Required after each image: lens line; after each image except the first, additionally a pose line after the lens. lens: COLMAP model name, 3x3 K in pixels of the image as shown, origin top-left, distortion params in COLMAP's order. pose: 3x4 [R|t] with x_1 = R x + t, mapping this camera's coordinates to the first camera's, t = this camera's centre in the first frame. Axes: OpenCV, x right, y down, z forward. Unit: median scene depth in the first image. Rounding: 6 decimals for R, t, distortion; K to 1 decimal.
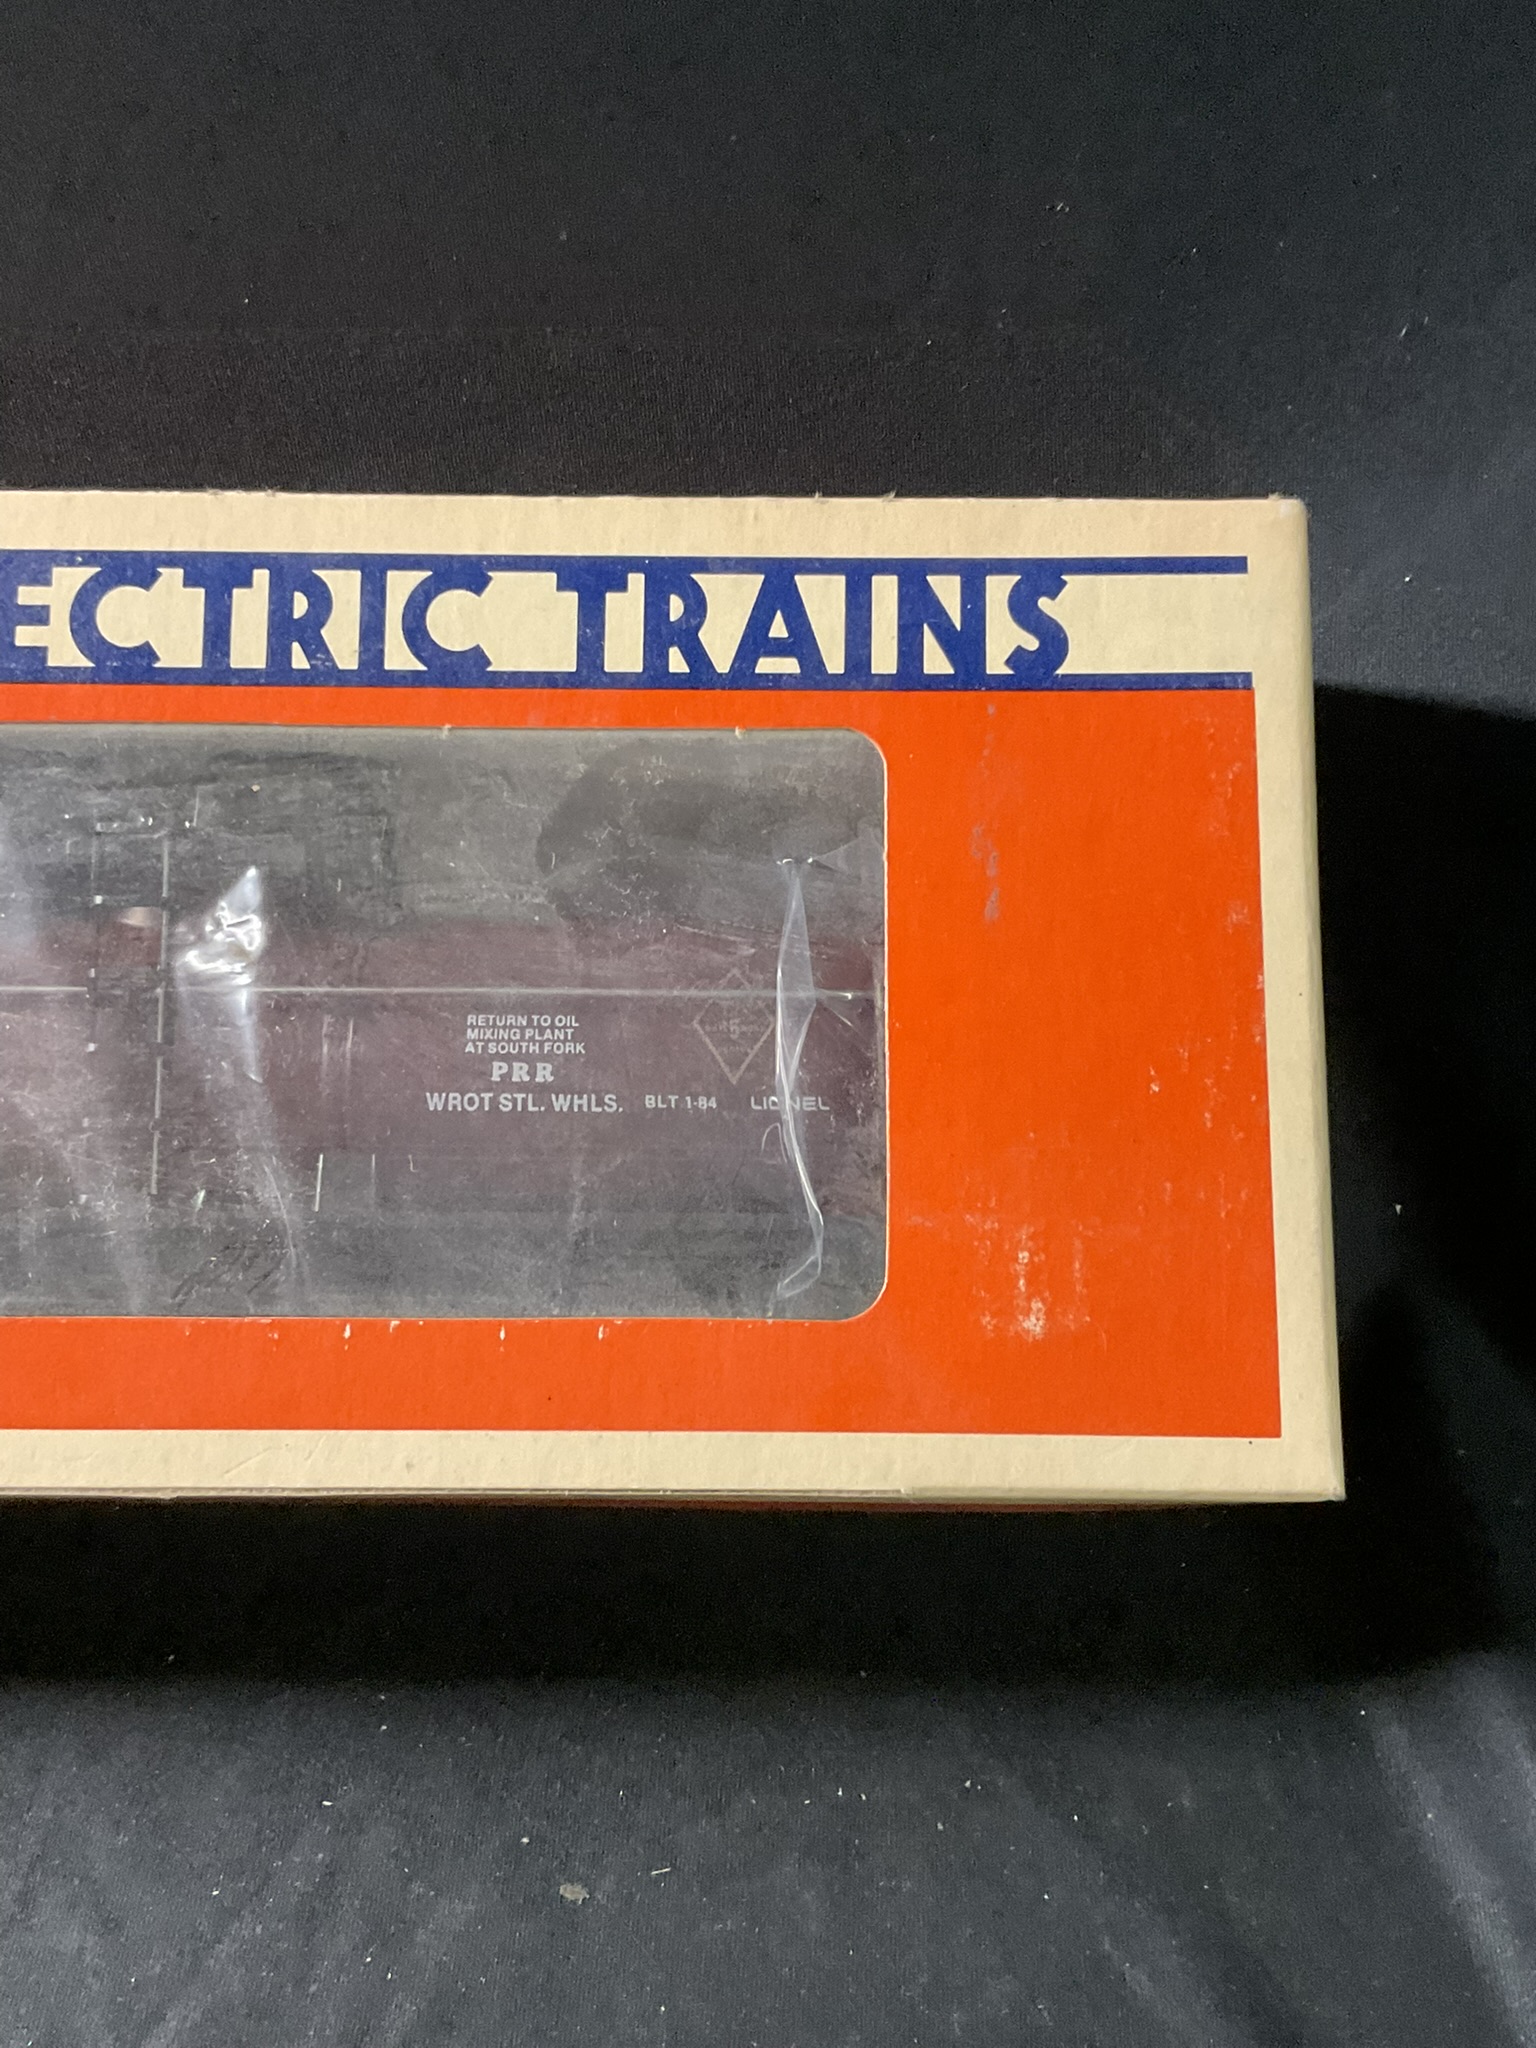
lens RADIAL K [[2057.6, 0, 768.5], [0, 2057.6, 1030.7], [0, 0, 1]] dist [0.067083, 0.000000]
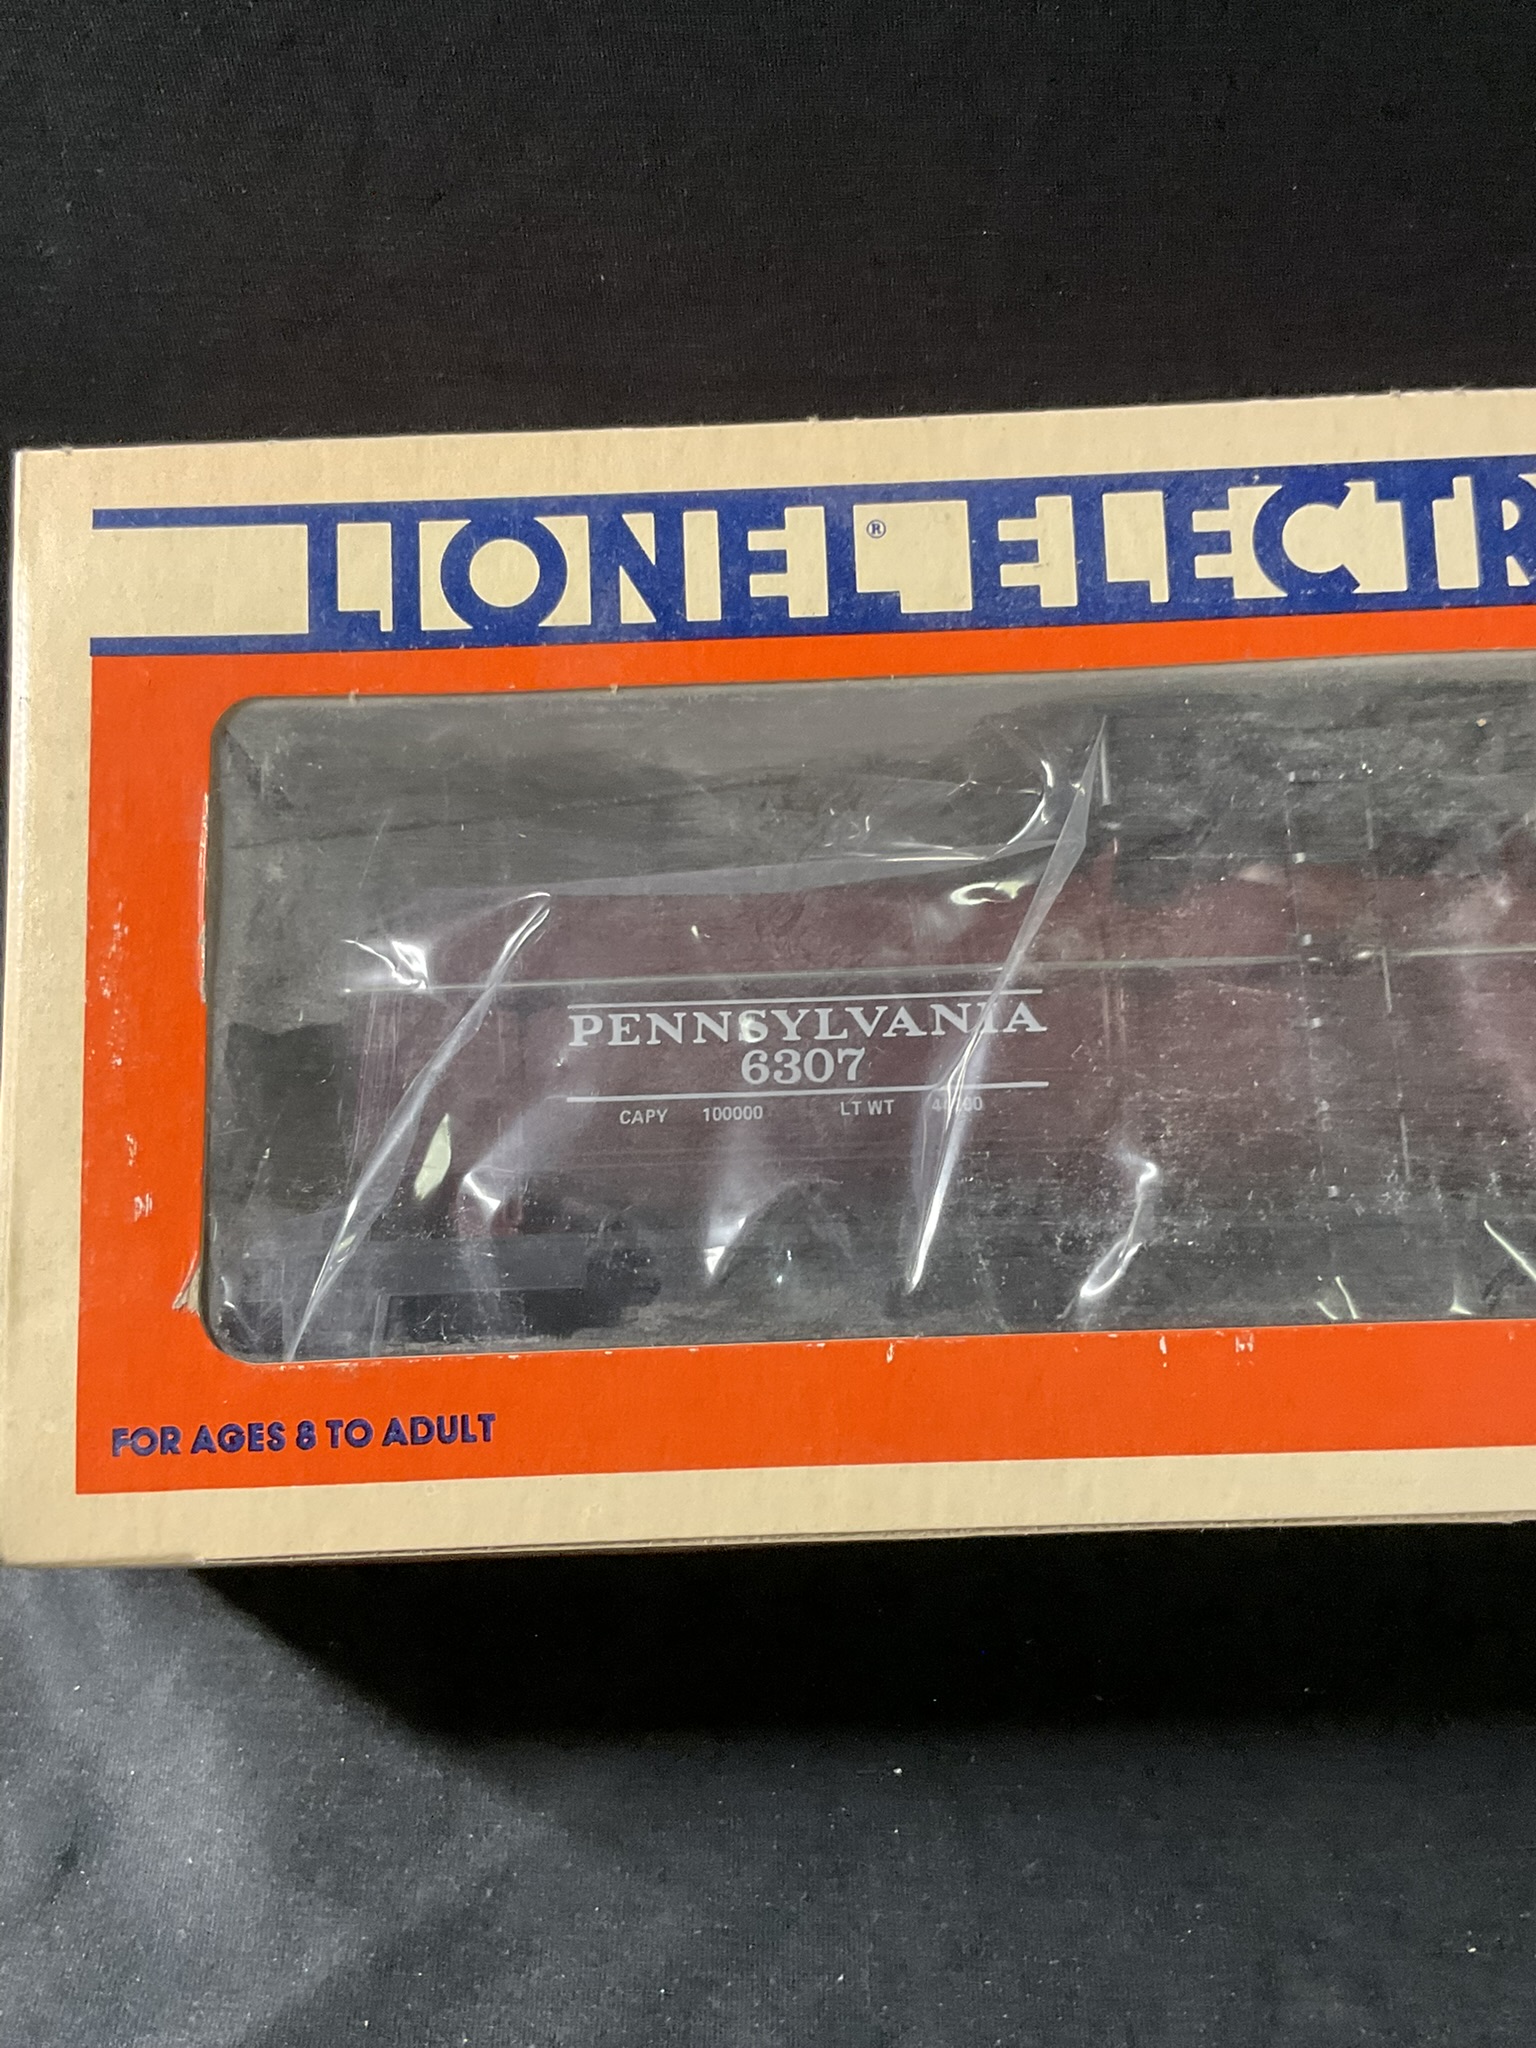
lens RADIAL K [[2306.2, 0, 780.2], [0, 2306.2, 1038.1], [0, 0, 1]] dist [0.041688, 0.000000]
pose [[0.999021, -0.044214, -0.001650, -0.546797], [0.044225, 0.998991, 0.007845, -0.003343], [0.001301, -0.007911, 0.999968, 0.005006]]
